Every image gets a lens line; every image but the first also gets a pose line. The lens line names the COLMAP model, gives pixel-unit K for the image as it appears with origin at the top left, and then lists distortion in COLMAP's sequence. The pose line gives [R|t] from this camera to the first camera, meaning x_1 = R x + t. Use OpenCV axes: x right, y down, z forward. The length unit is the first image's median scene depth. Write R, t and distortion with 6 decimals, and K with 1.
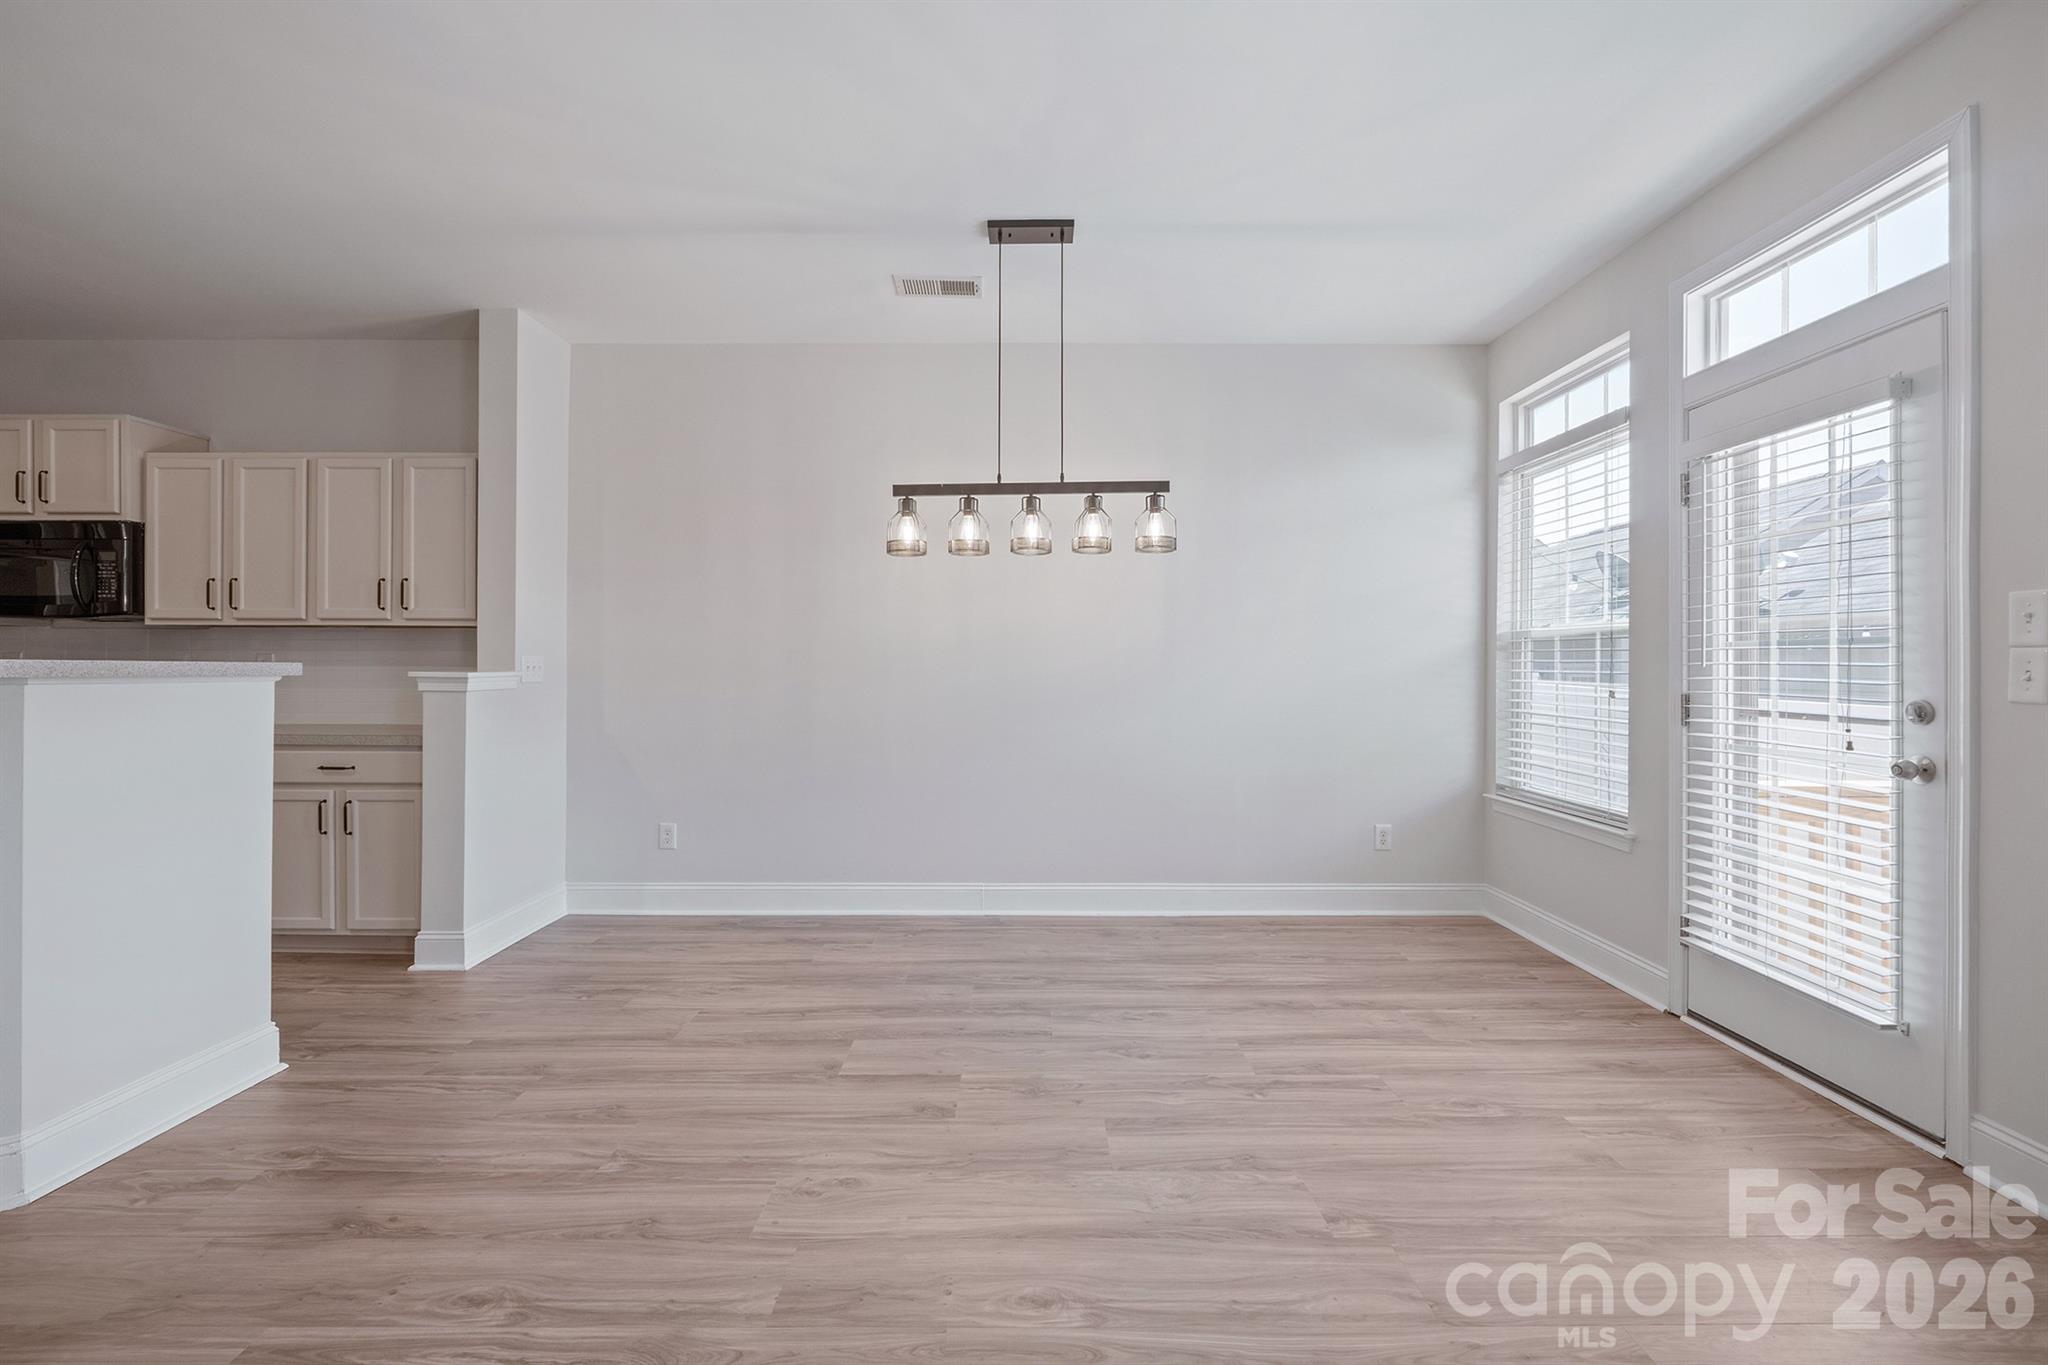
lens RADIAL K [[861.8, 0, 1028.8], [0, 861.8, 666.0], [0, 0, 1]] dist [-0.007457, -0.000086]
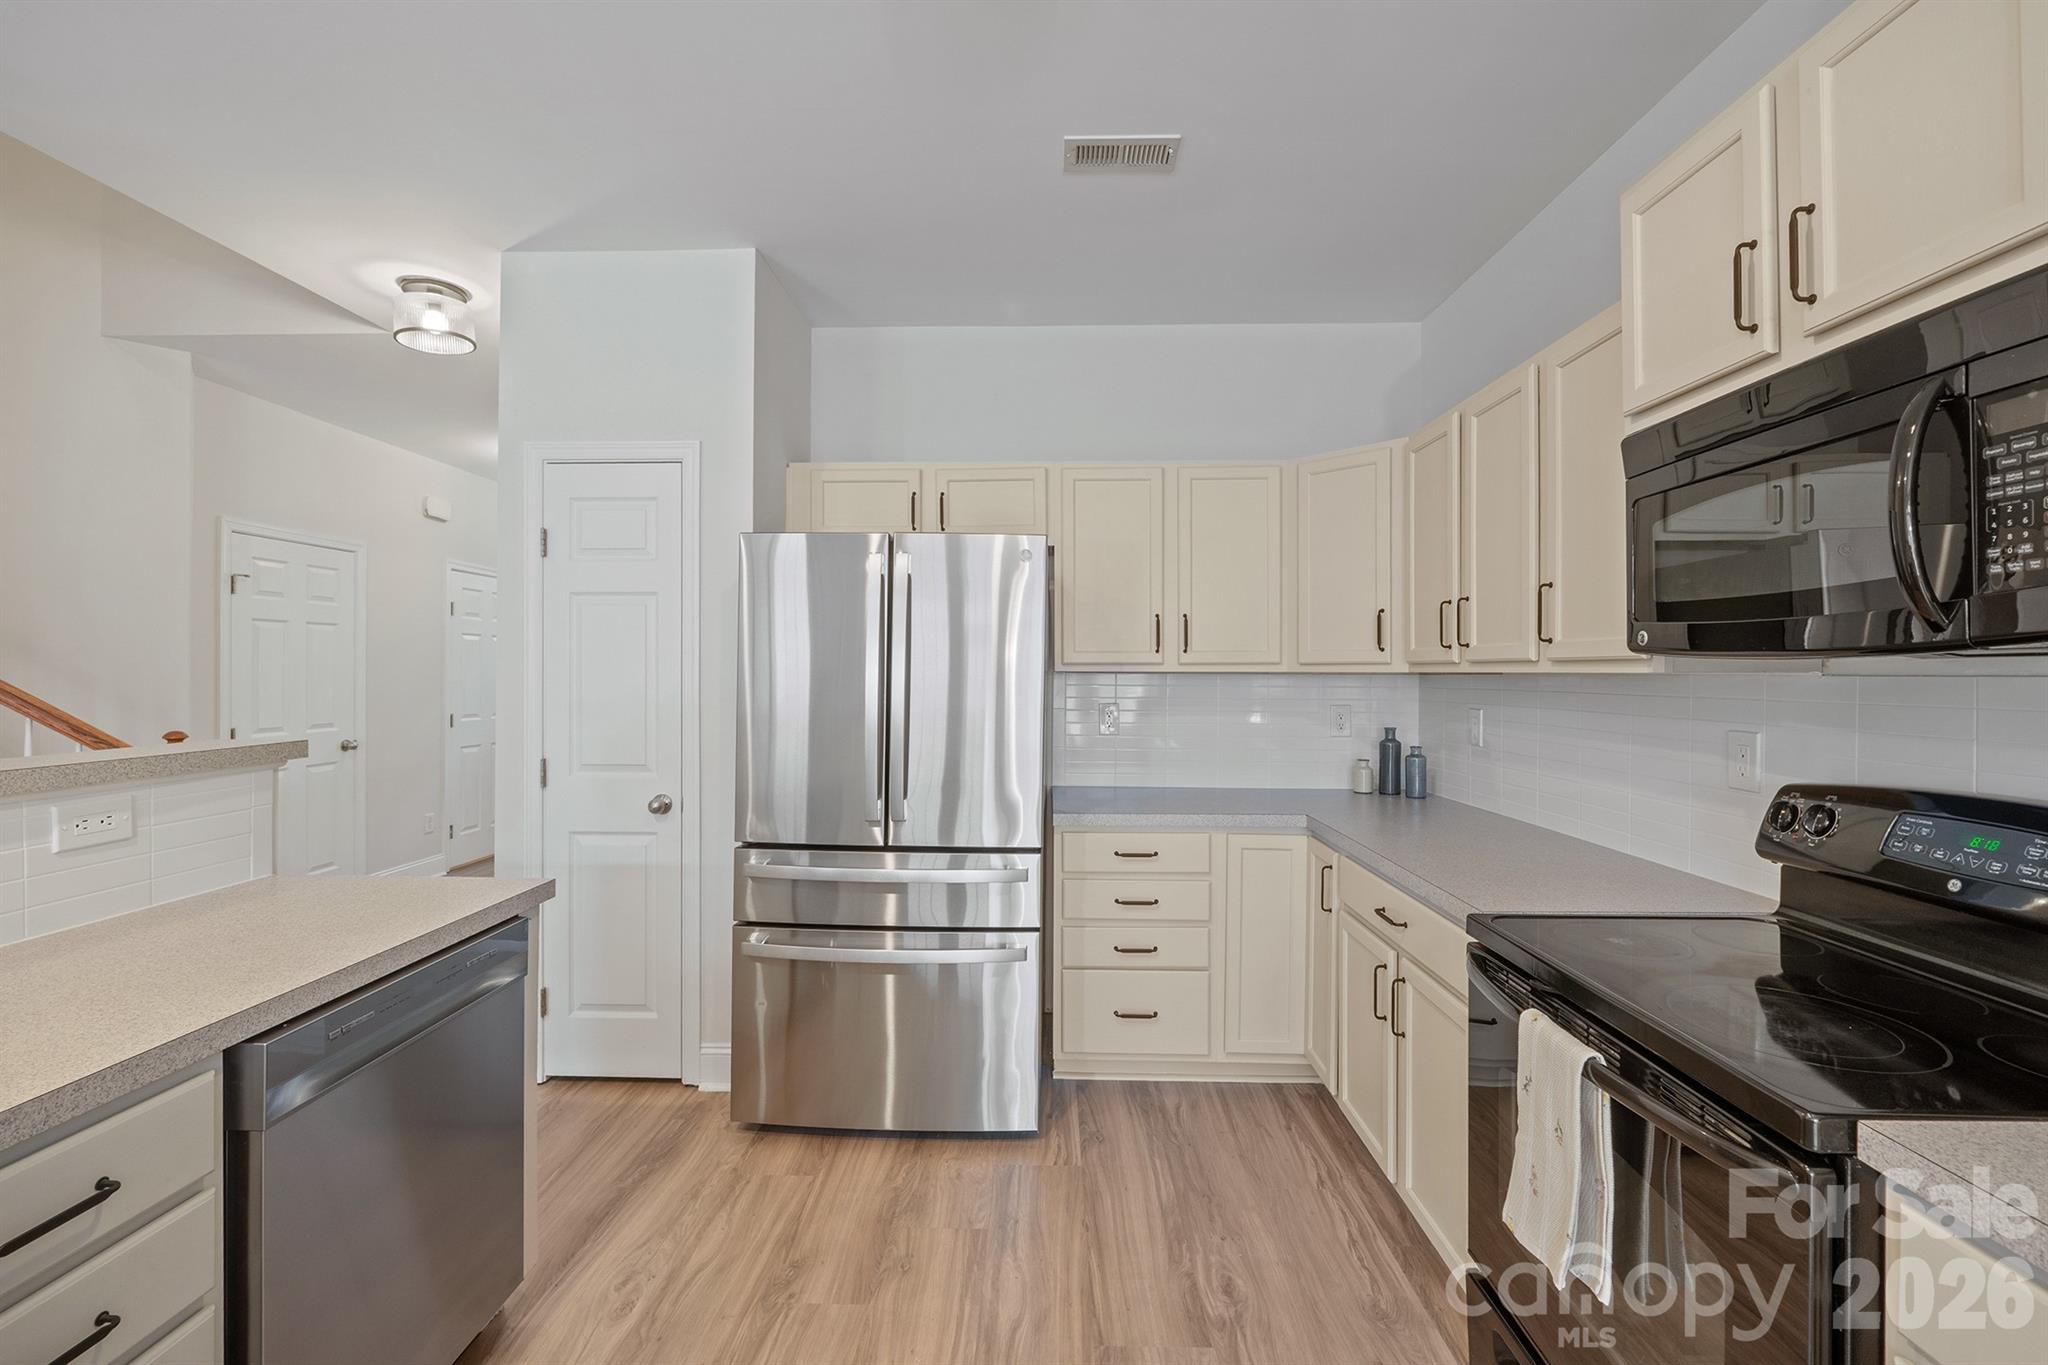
lens RADIAL K [[861.8, 0, 1035.0], [0, 861.8, 669.2], [0, 0, 1]] dist [-0.007457, -0.000086]
pose [[-0.013087, -0.007302, -0.999888, -0.909696], [-0.001620, 0.999972, -0.007282, -0.053518], [0.999913, 0.001524, -0.013098, 0.783530]]
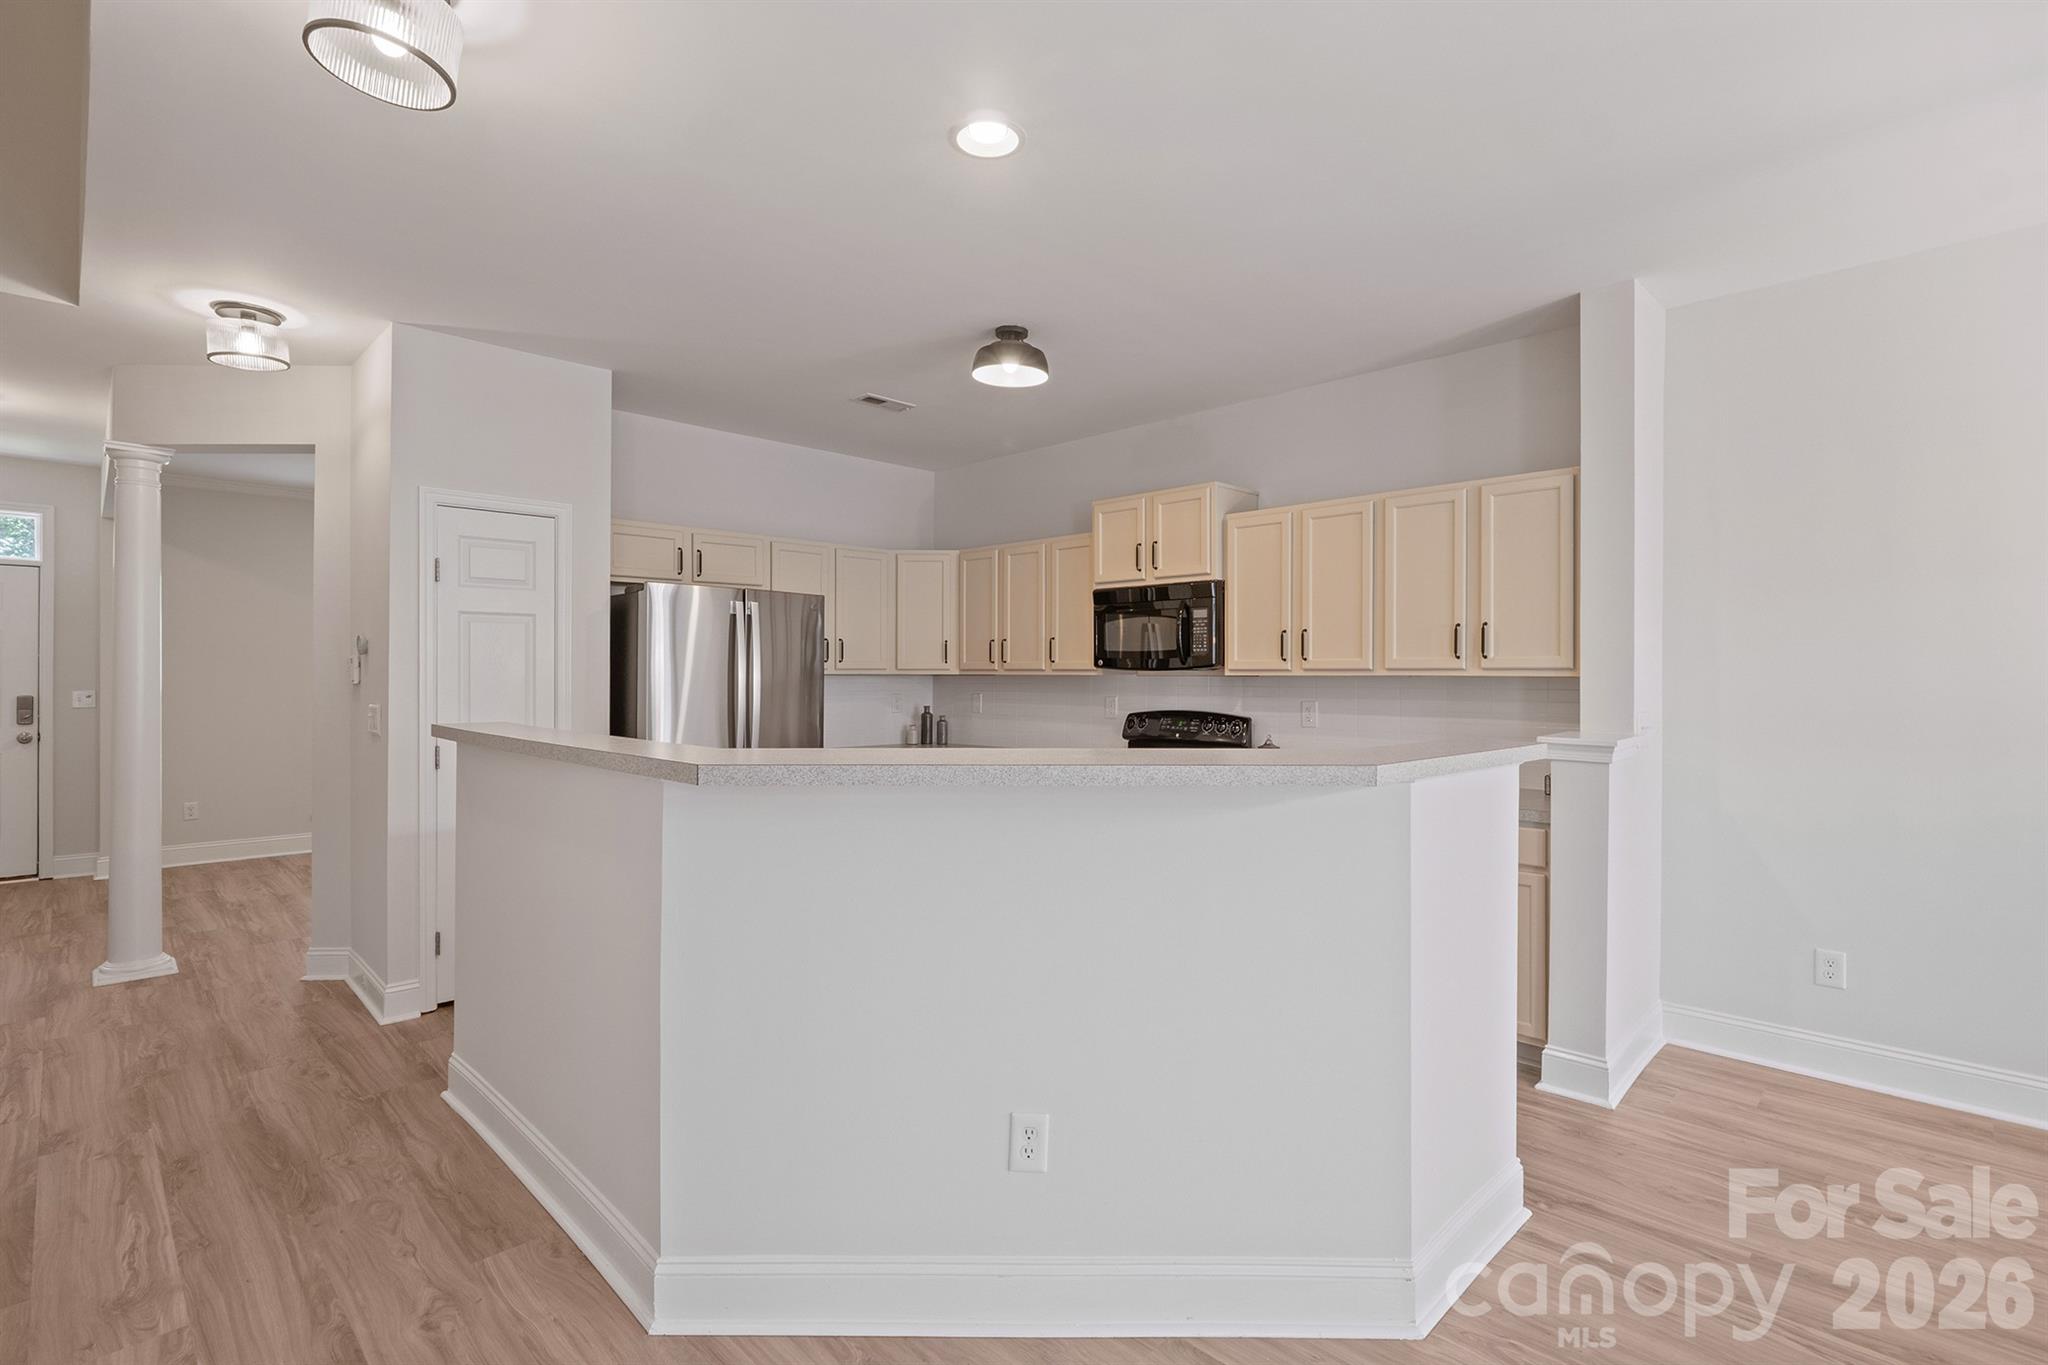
lens RADIAL K [[955.3, 0, 1025.7], [0, 955.3, 671.6], [0, 0, 1]] dist [-0.004014, 0.000413]
pose [[0.705212, -0.004365, -0.708983, -0.409508], [0.000531, 0.999984, -0.005629, -0.052330], [0.708996, 0.003593, 0.705203, -0.025327]]
